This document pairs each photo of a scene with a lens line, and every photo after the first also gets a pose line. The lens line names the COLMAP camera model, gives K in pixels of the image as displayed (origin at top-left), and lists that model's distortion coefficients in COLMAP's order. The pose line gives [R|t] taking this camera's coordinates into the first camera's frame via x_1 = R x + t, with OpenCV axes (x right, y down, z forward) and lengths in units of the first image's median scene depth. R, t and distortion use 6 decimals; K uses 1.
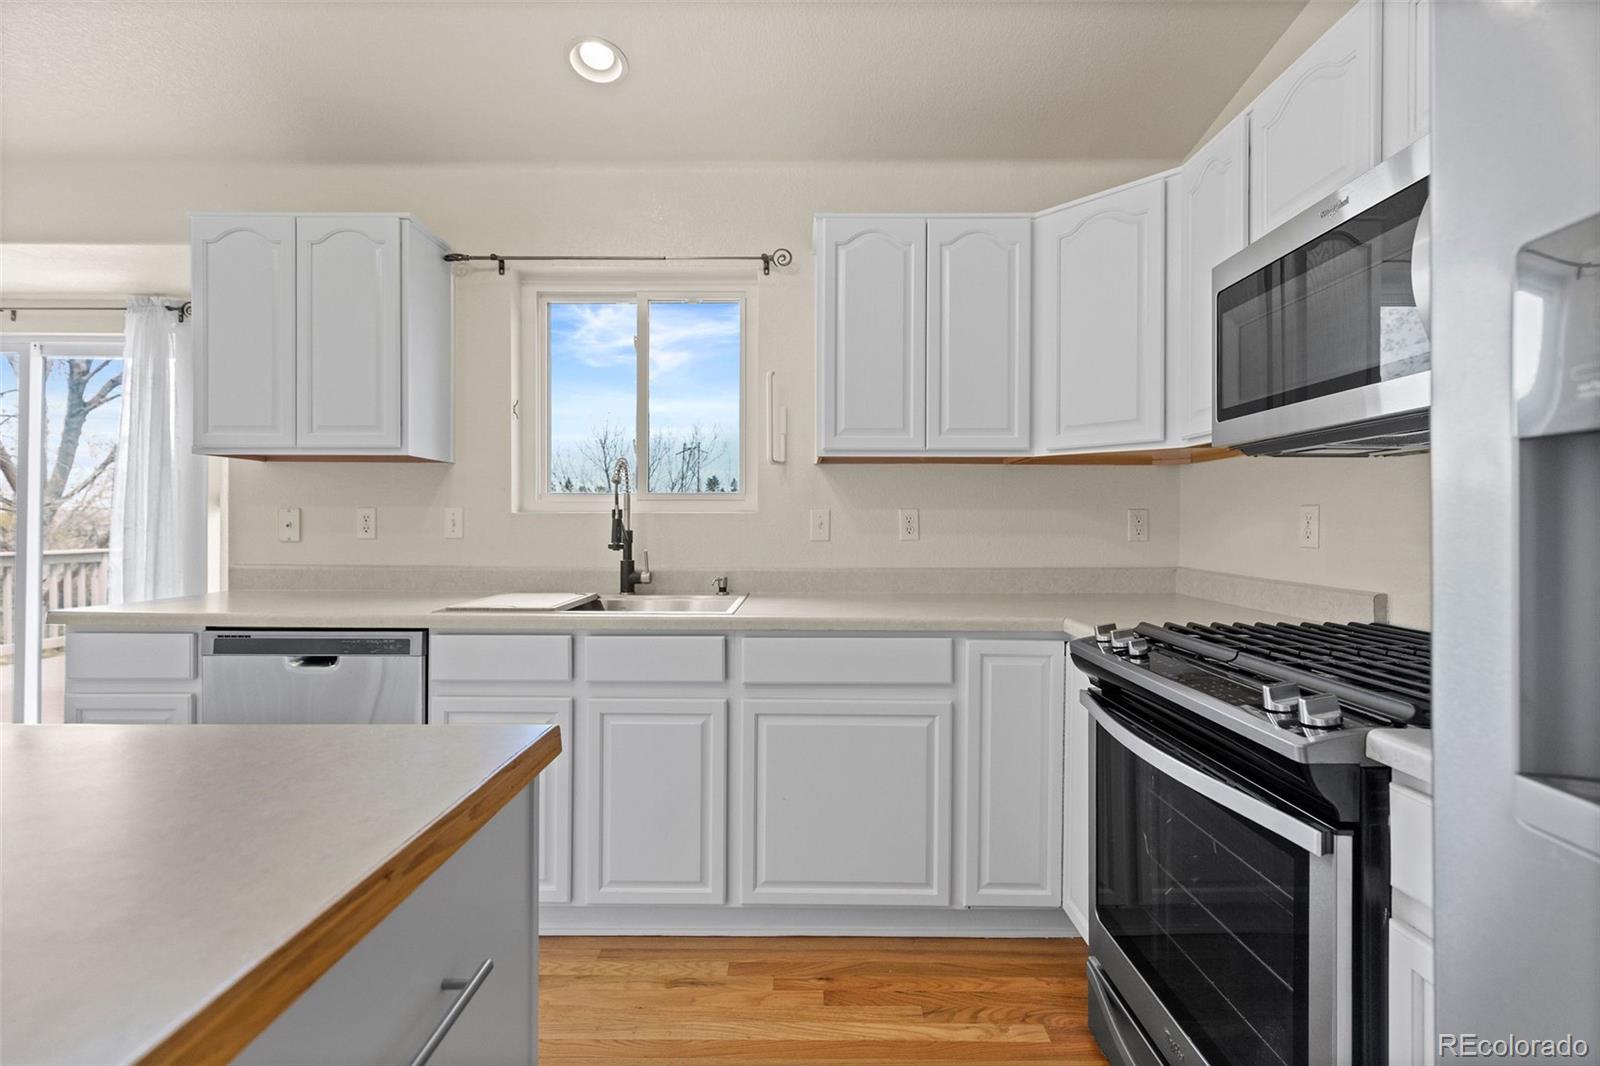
lens RADIAL K [[733.3, 0, 802.9], [0, 733.3, 524.0], [0, 0, 1]] dist [0.008818, -0.001522]
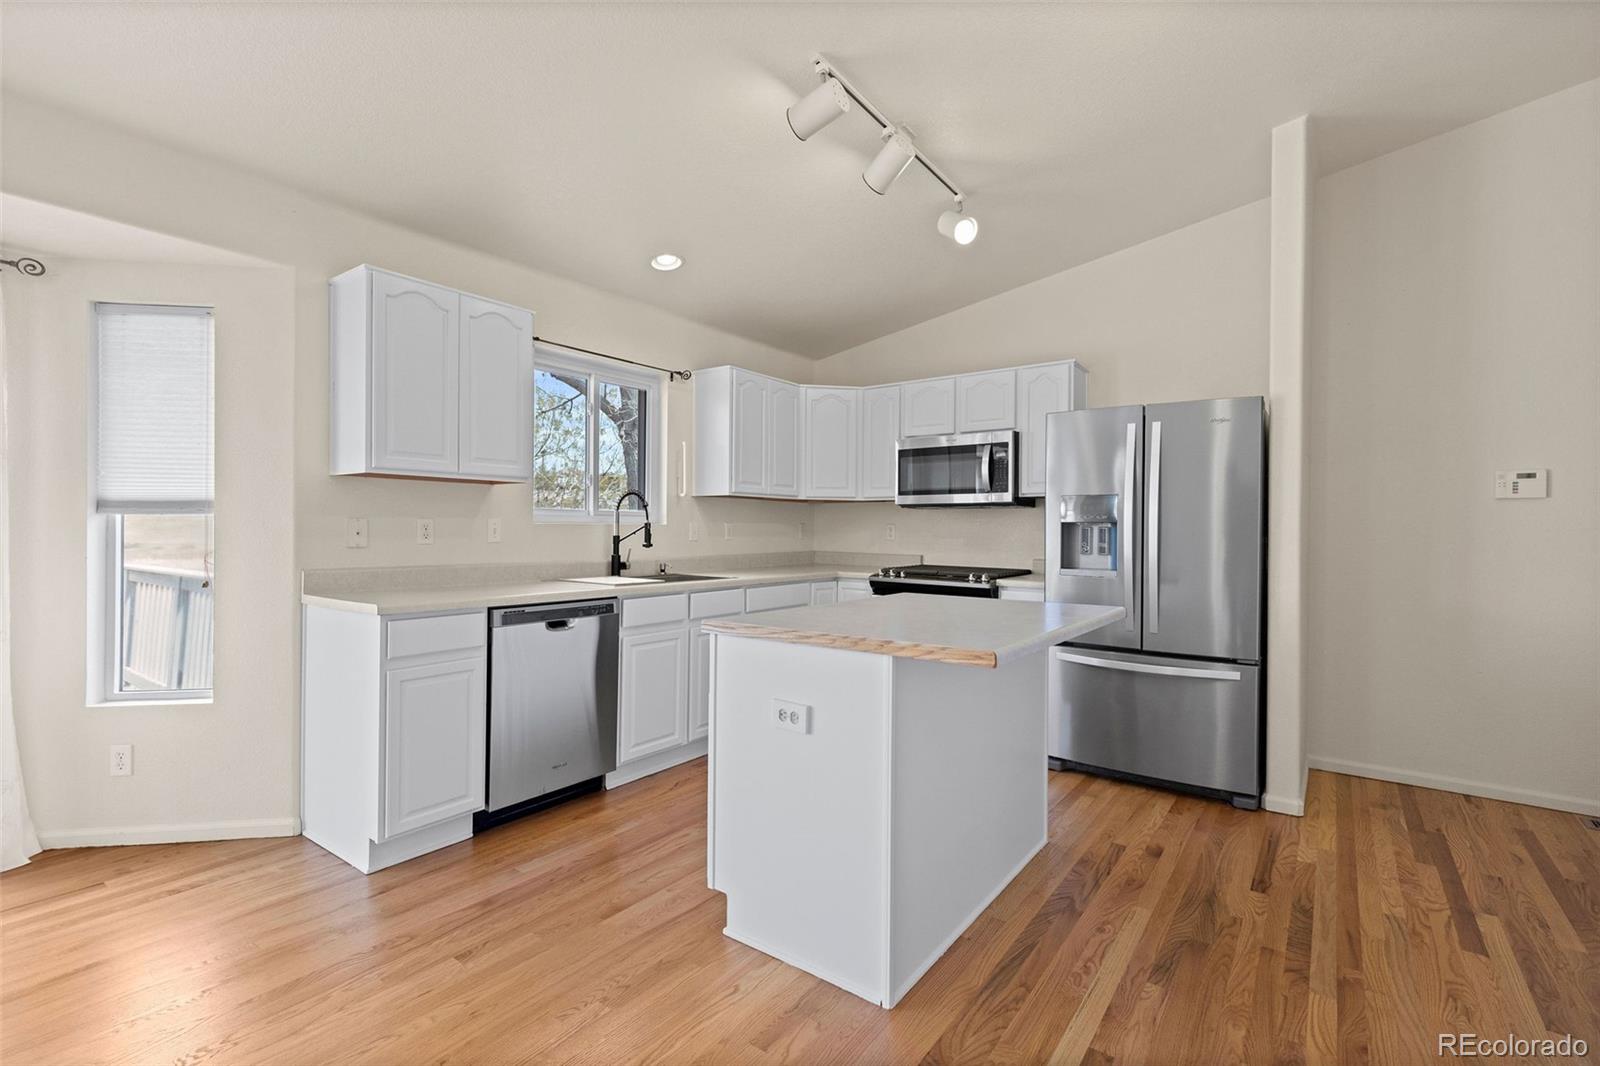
lens RADIAL K [[733.3, 0, 789.1], [0, 733.3, 526.5], [0, 0, 1]] dist [0.008818, -0.001522]
pose [[0.594194, 0.003849, 0.804312, -1.393339], [-0.006689, 0.999978, 0.000157, -0.014233], [-0.804294, -0.005473, 0.594207, -0.235847]]
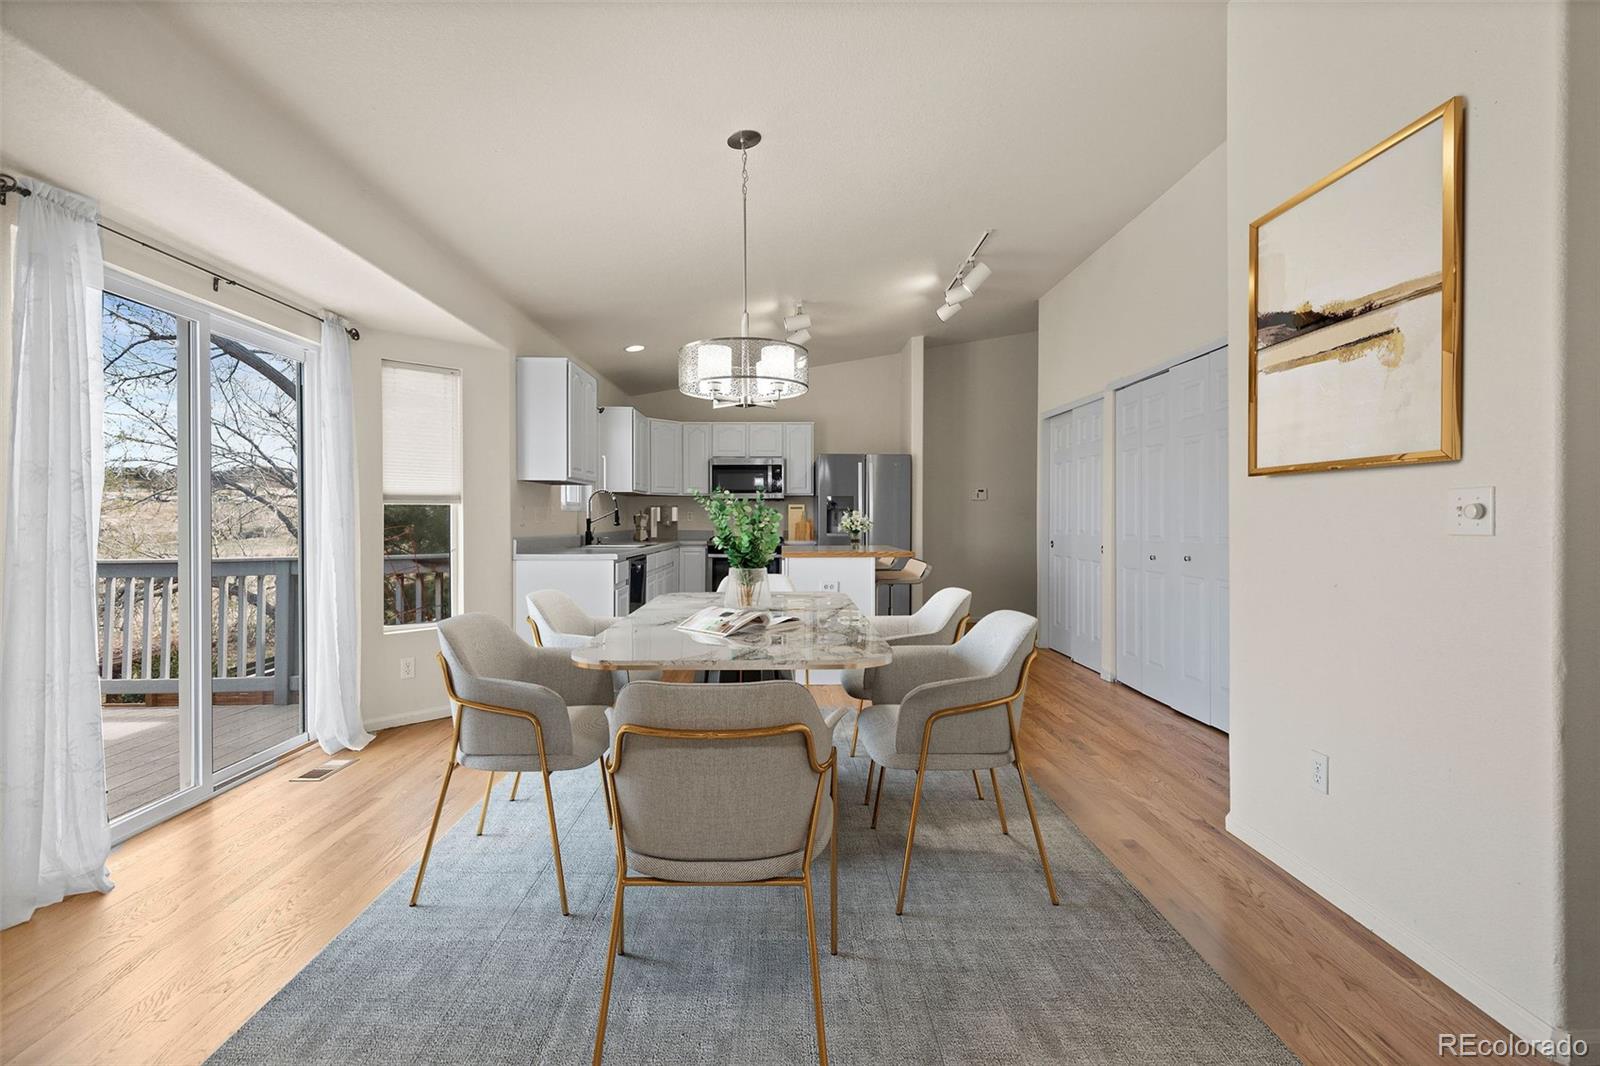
lens RADIAL K [[733.3, 0, 798.2], [0, 733.3, 520.1], [0, 0, 1]] dist [0.008818, -0.001522]
pose [[-0.036638, -0.005208, 0.999315, -2.871500], [-0.000791, 0.999986, 0.005182, 0.002183], [-0.999328, -0.000600, -0.036641, 0.456372]]
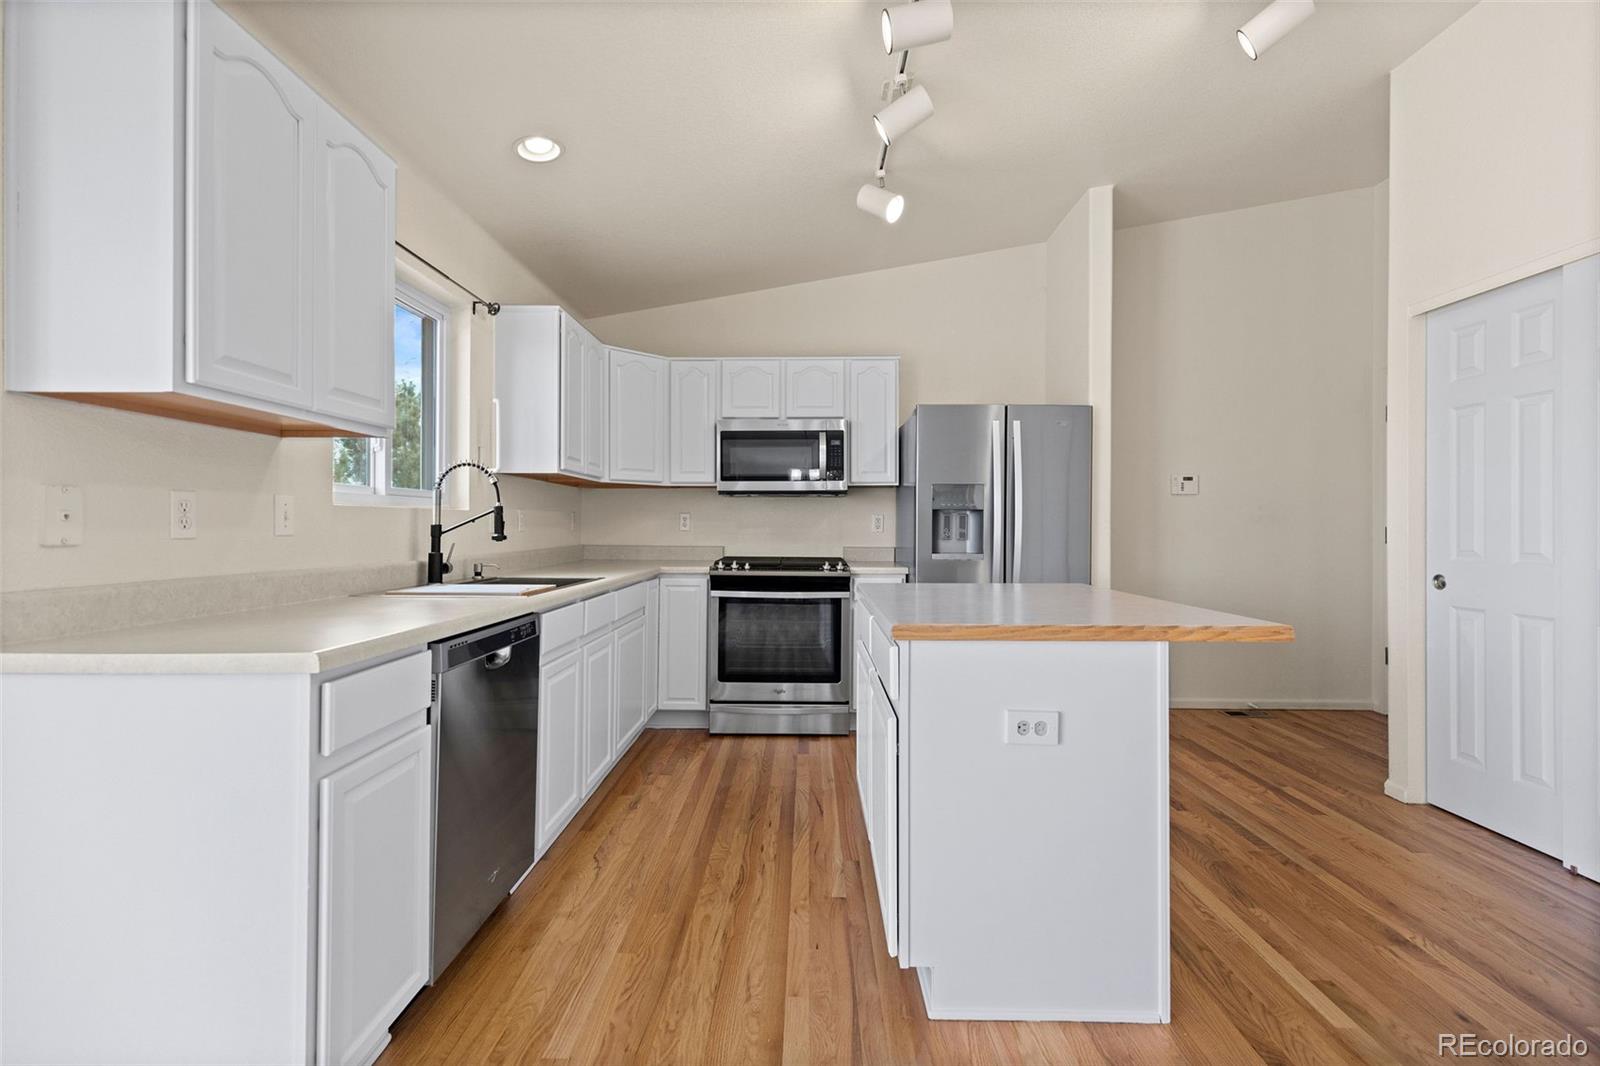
lens RADIAL K [[733.3, 0, 798.3], [0, 733.3, 521.4], [0, 0, 1]] dist [0.008818, -0.001522]
pose [[0.003046, 0.004192, 0.999987, -1.432428], [-0.003114, 0.999986, -0.004182, 0.007635], [-0.999991, -0.003101, 0.003059, 0.517519]]
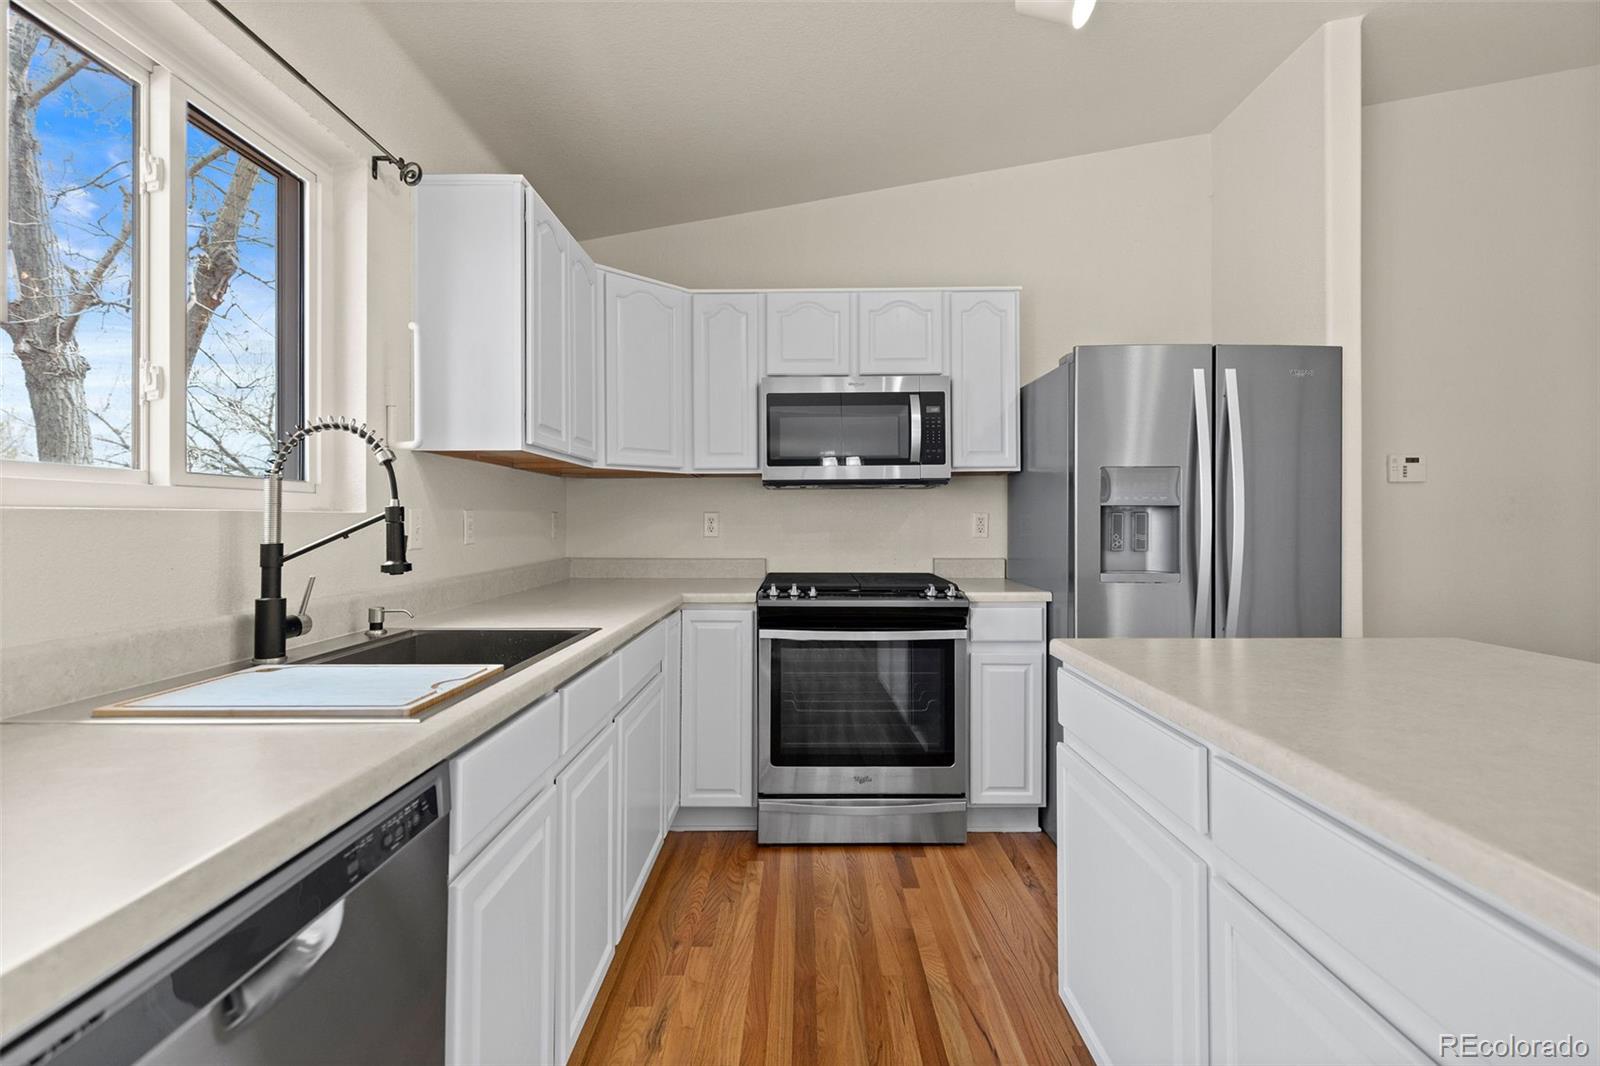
lens RADIAL K [[733.3, 0, 798.2], [0, 733.3, 513.2], [0, 0, 1]] dist [0.008818, -0.001522]
pose [[-0.006335, 0.007808, 0.999949, -0.867081], [0.003107, 0.999965, -0.007789, -0.008946], [-0.999975, 0.003058, -0.006359, 0.671745]]
